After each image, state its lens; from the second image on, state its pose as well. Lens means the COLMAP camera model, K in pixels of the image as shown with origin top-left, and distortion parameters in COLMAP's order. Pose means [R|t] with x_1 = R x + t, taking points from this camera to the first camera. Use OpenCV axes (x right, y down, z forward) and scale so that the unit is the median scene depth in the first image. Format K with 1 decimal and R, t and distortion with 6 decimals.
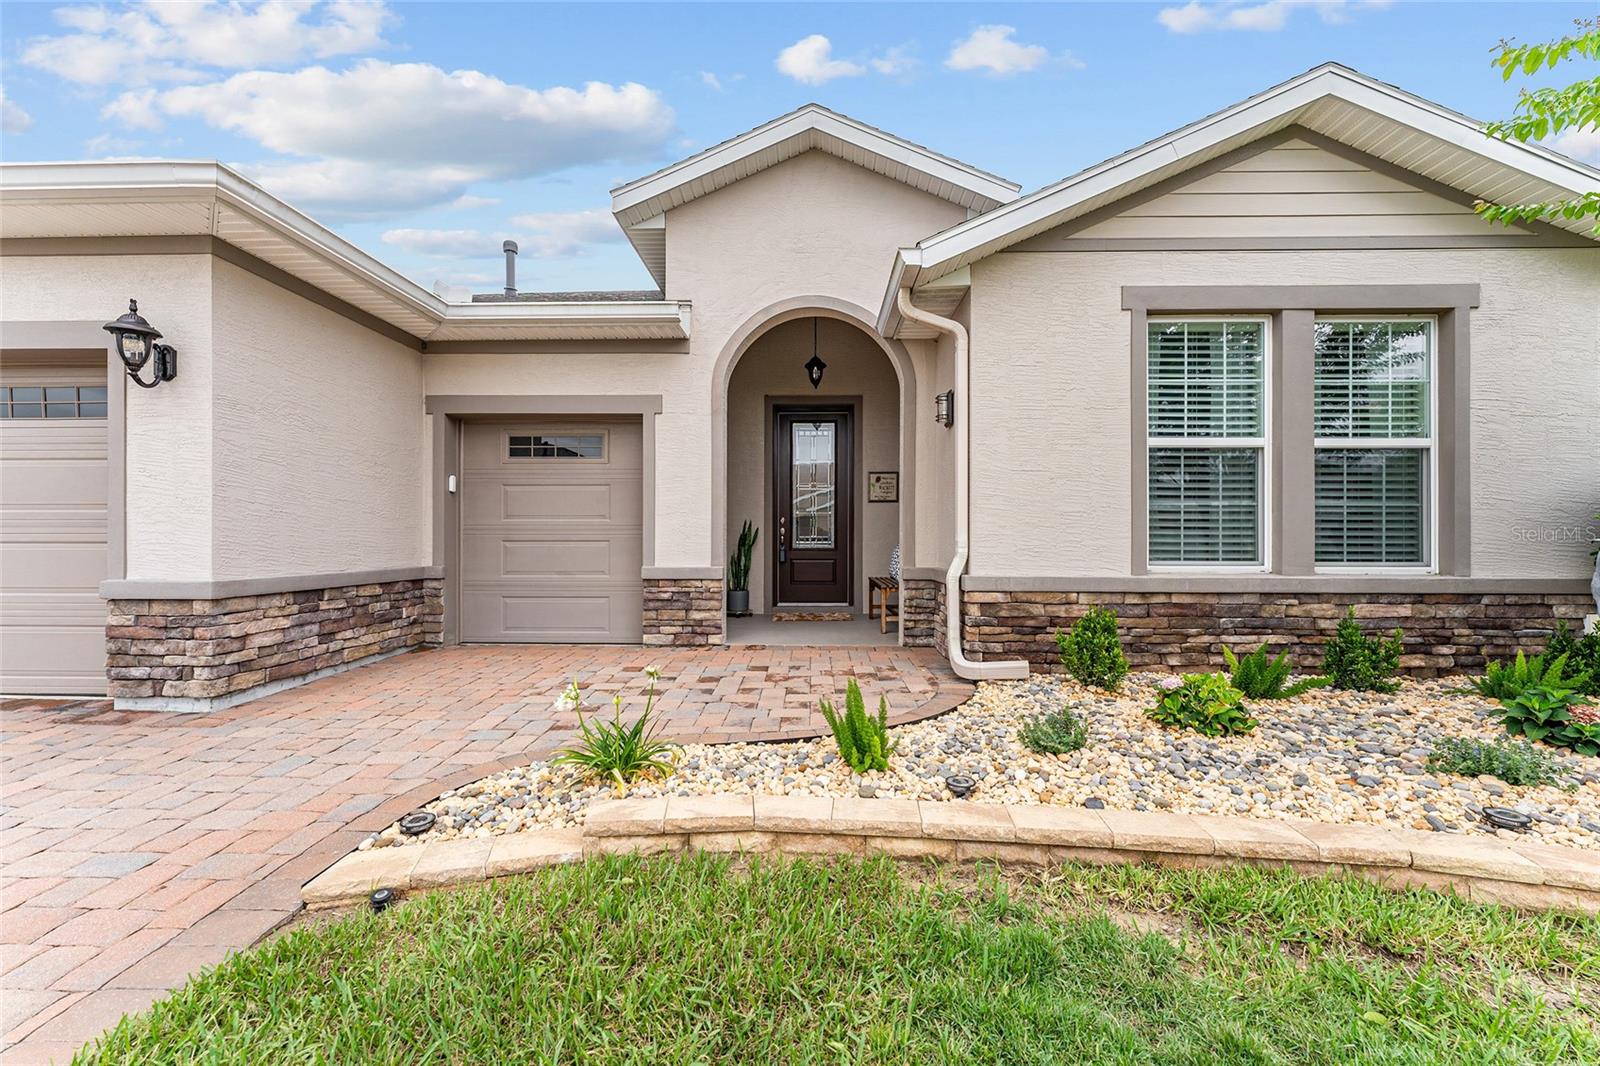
lens RADIAL K [[655.7, 0, 800.0], [0, 655.7, 533.0], [0, 0, 1]] dist [-0.000933, -0.000066]
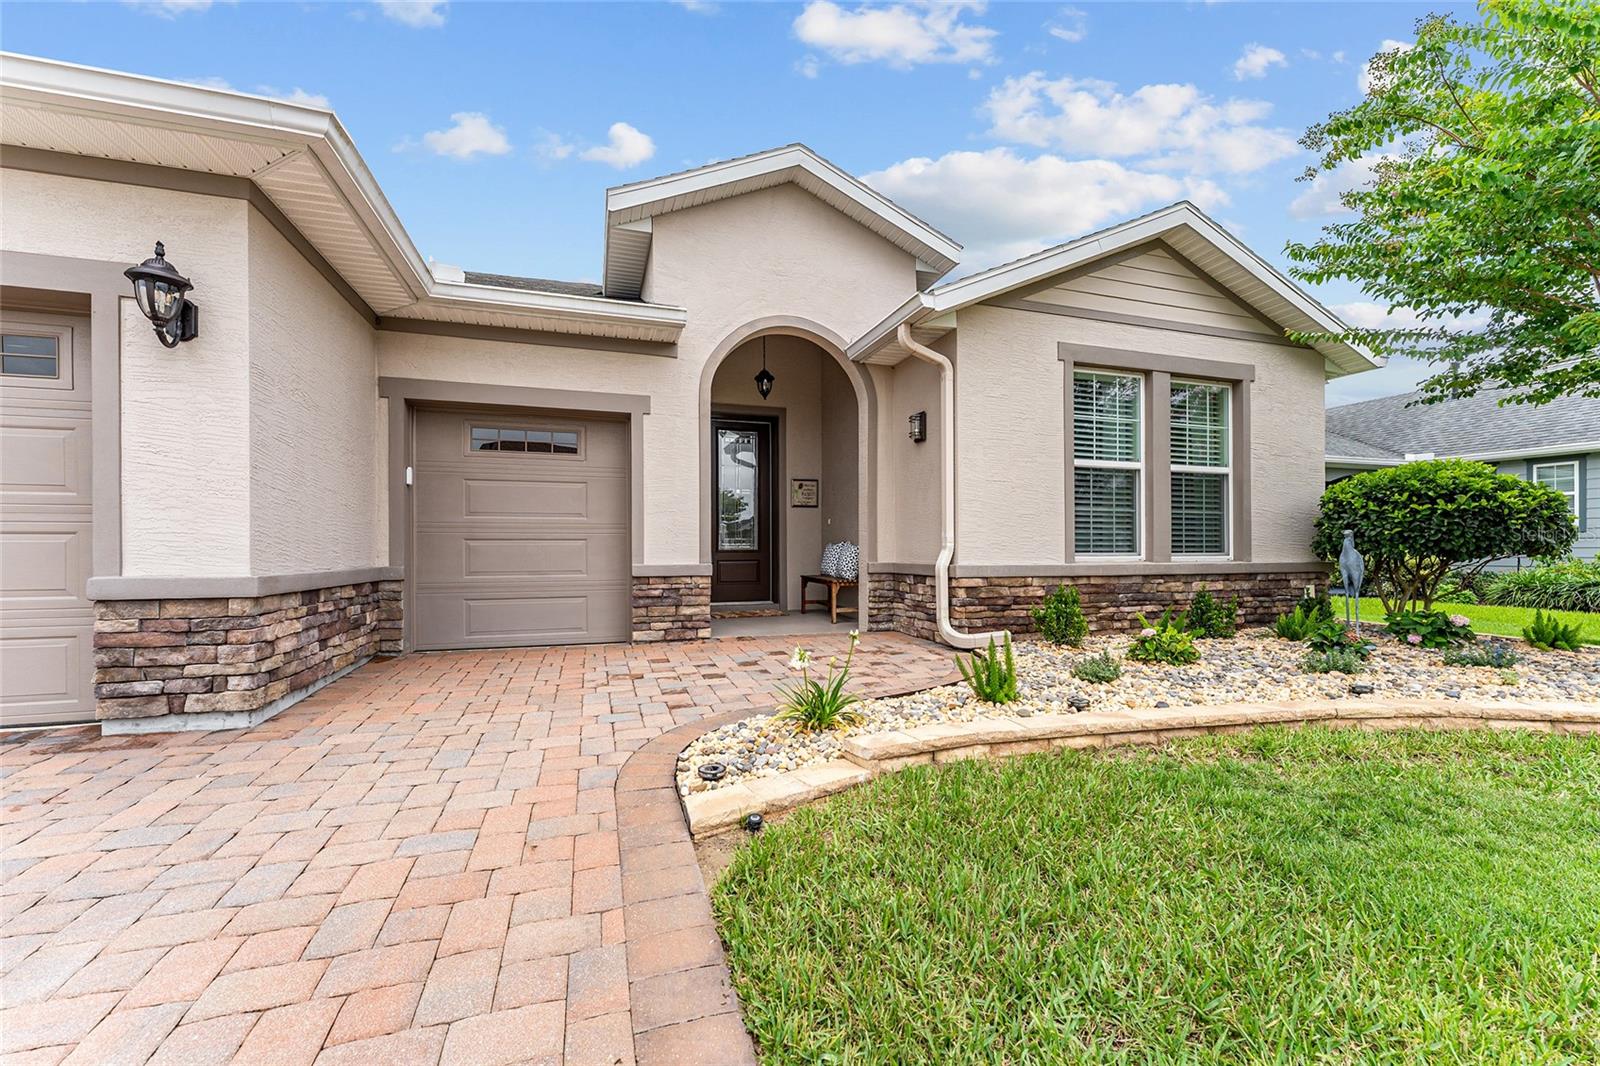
lens RADIAL K [[660.1, 0, 813.3], [0, 660.1, 544.8], [0, 0, 1]] dist [-0.000757, -0.000215]
pose [[0.939807, -0.000587, 0.341706, -0.419710], [0.000418, 1.000000, 0.000566, 0.026237], [-0.341706, -0.000389, 0.939807, -0.067988]]
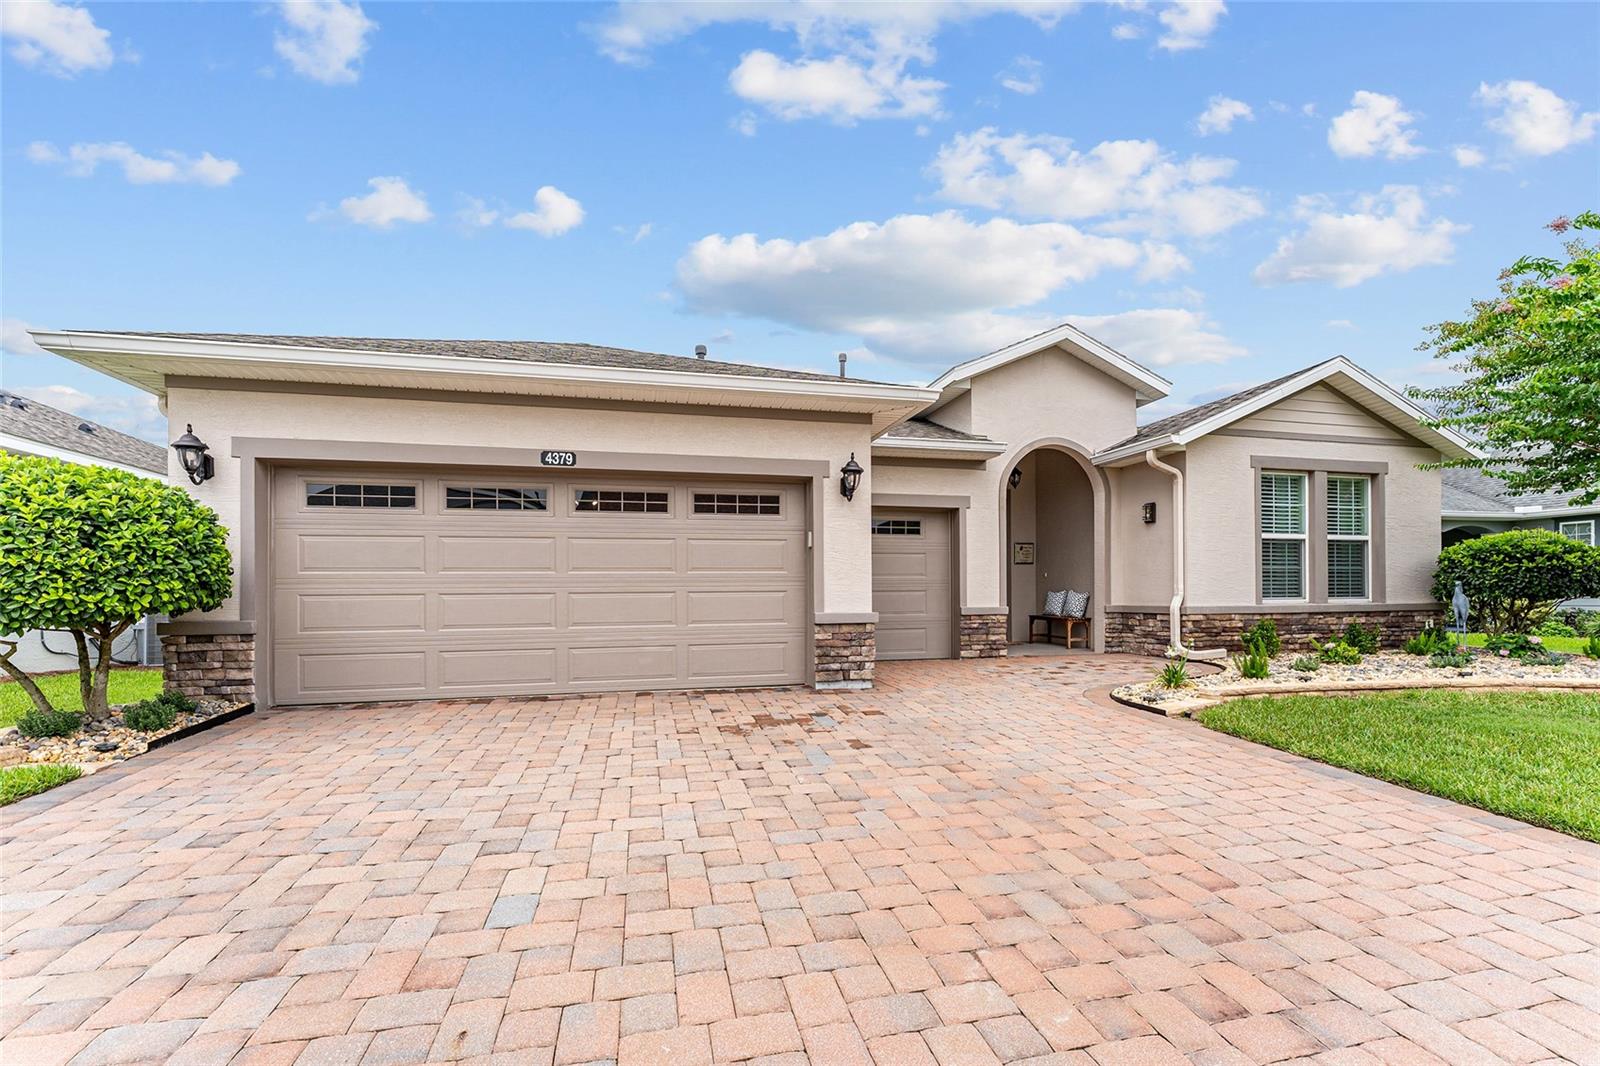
lens RADIAL K [[689.2, 0, 811.9], [0, 689.2, 590.9], [0, 0, 1]] dist [-0.005260, -0.000245]
pose [[0.963872, -0.007808, 0.266251, -1.307200], [0.007452, 0.999969, 0.002346, 0.008632], [-0.266261, -0.000277, 0.963901, -0.615242]]
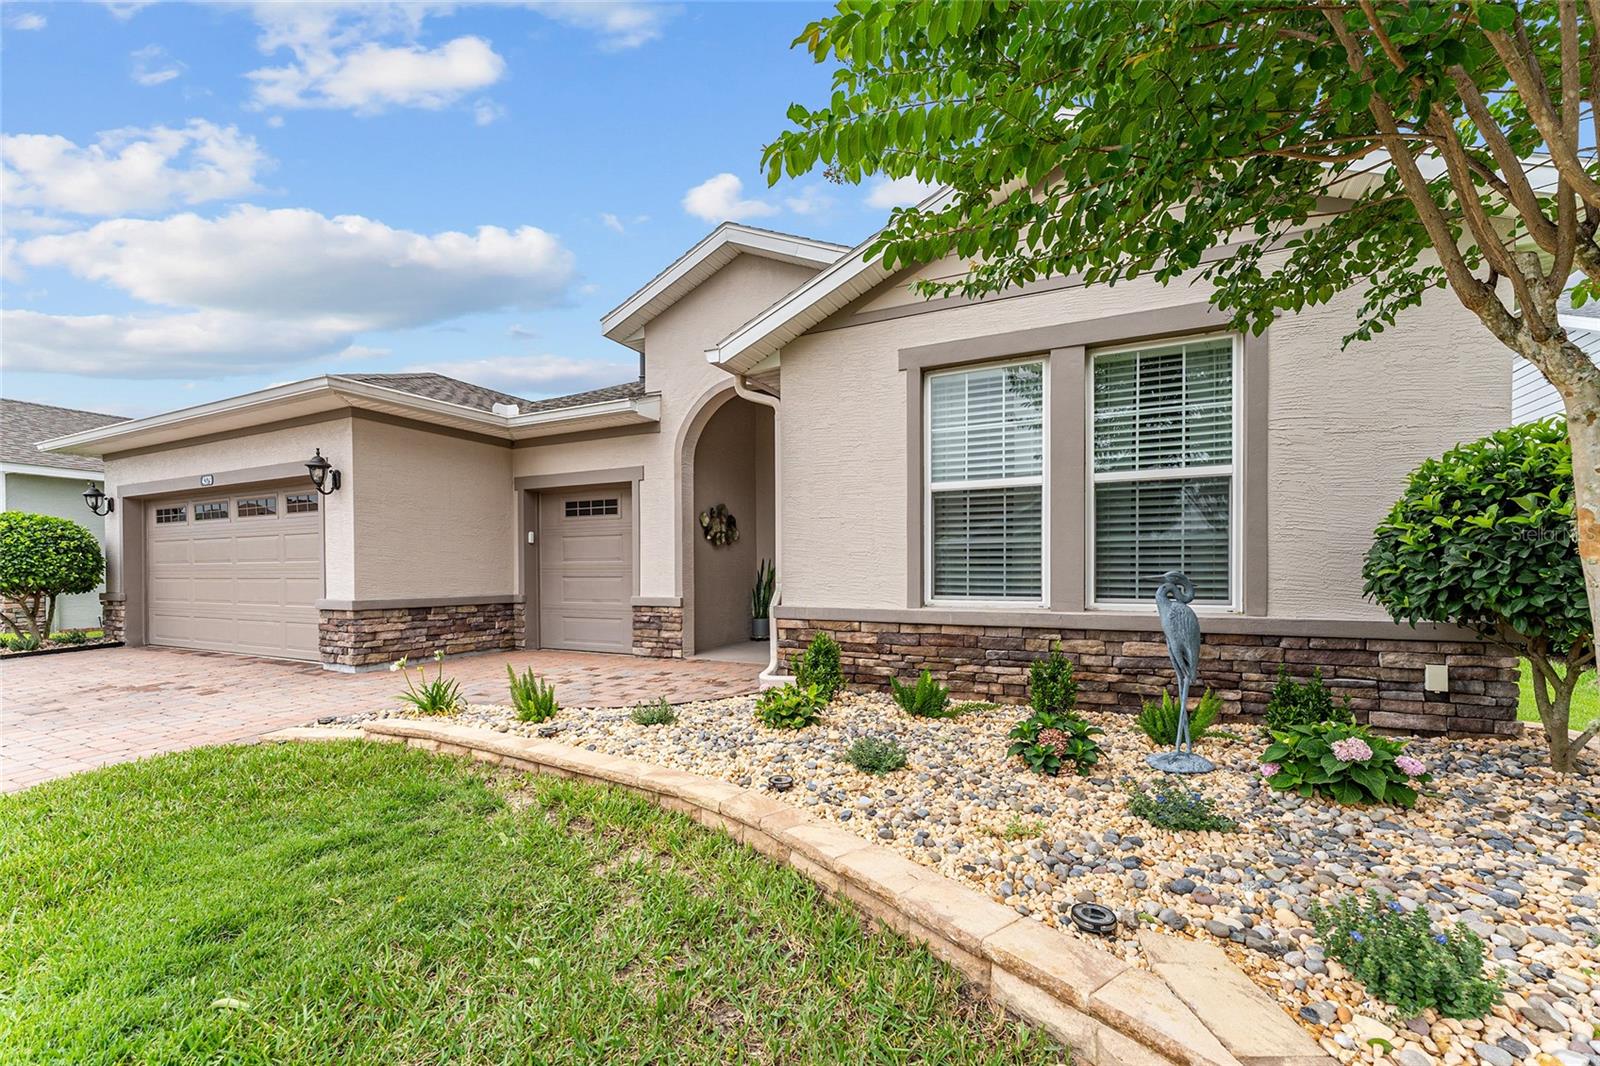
lens RADIAL K [[666.5, 0, 788.7], [0, 666.5, 595.6], [0, 0, 1]] dist [-0.000897, -0.000172]
pose [[0.903620, 0.010948, -0.428195, 0.810809], [0.007095, 0.999154, 0.040518, -0.004377], [0.428276, -0.039651, 0.902778, -0.113459]]
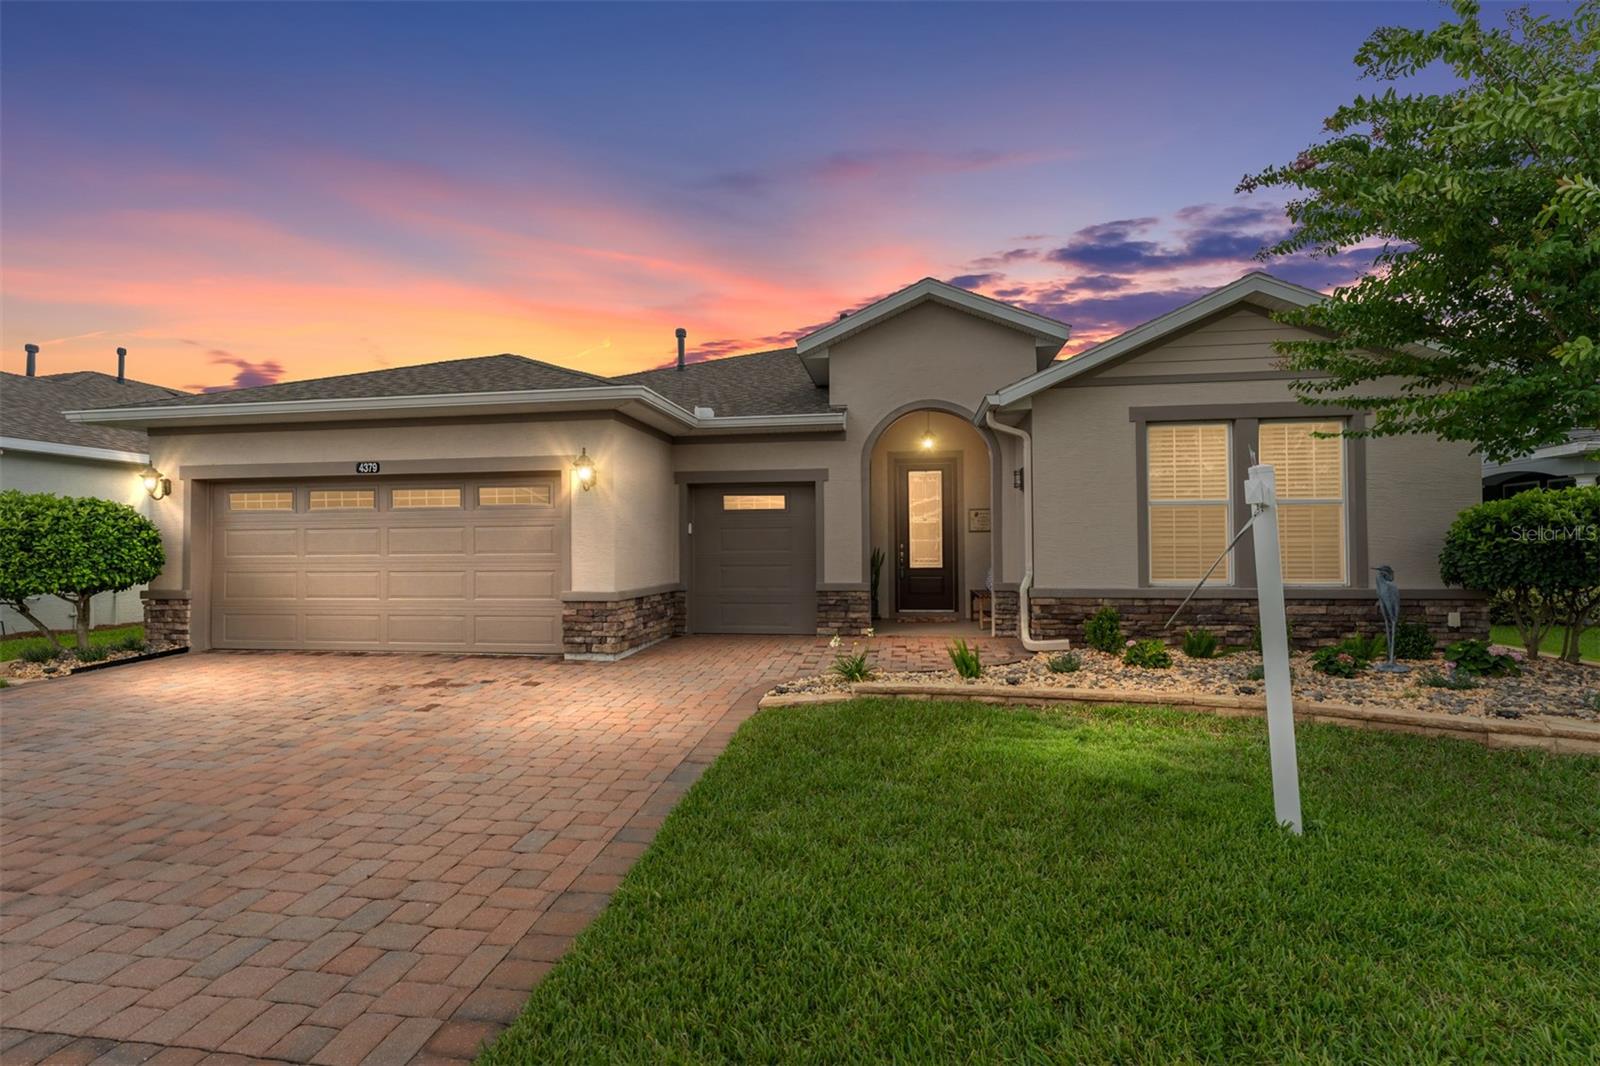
lens RADIAL K [[738.8, 0, 795.4], [0, 738.8, 533.0], [0, 0, 1]] dist [-0.001342, -0.000277]
pose [[0.991923, -0.011538, -0.126316, -0.093090], [0.009963, 0.999865, -0.013099, -0.053101], [0.126450, 0.011735, 0.991904, -0.890162]]
